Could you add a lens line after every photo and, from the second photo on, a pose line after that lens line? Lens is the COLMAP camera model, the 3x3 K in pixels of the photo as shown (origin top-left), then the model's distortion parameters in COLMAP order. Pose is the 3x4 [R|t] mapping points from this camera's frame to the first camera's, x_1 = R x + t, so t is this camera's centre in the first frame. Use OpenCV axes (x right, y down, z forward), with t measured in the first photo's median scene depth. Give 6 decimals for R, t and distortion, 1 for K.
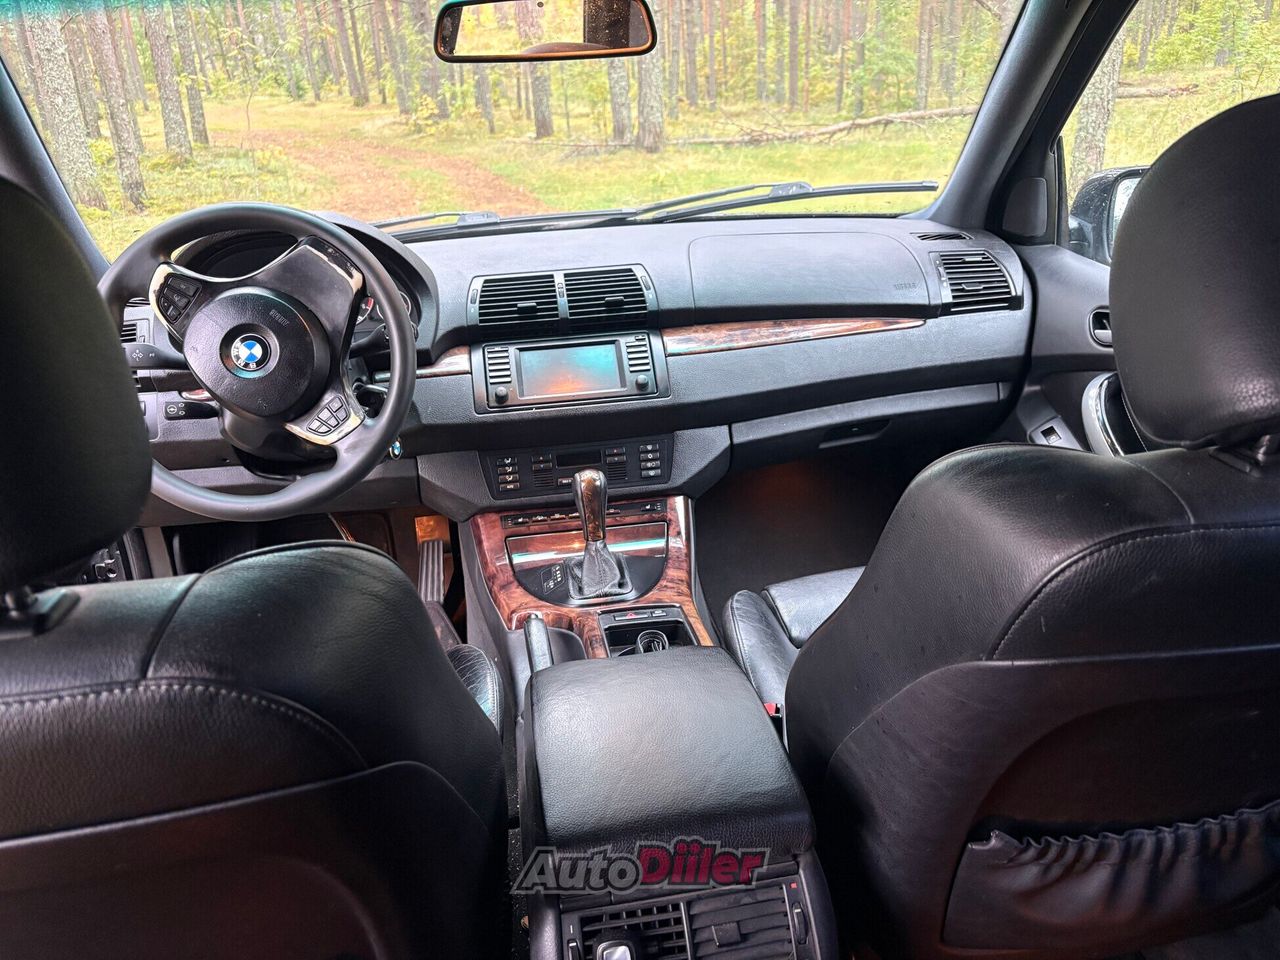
lens RADIAL K [[972.7, 0, 640.0], [0, 972.7, 480.0], [0, 0, 1]] dist [-0.007426, -0.001518]
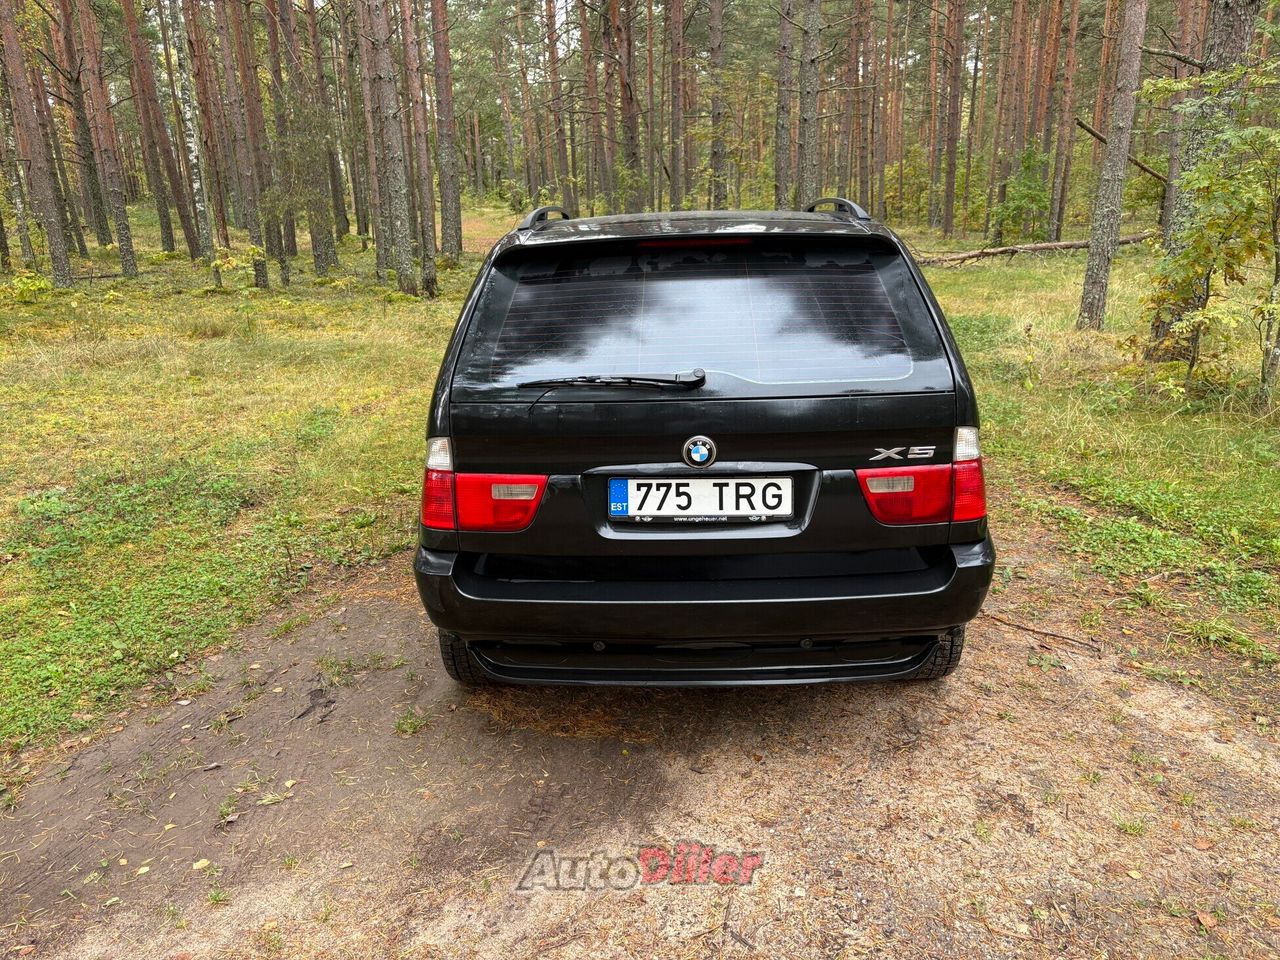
lens RADIAL K [[972.7, 0, 640.0], [0, 972.7, 480.0], [0, 0, 1]] dist [-0.007426, -0.001518]
pose [[0.982231, 0.071865, -0.173370, 0.026772], [-0.089732, 0.991180, -0.097517, 0.049636], [0.164833, 0.111341, 0.980017, -0.159943]]
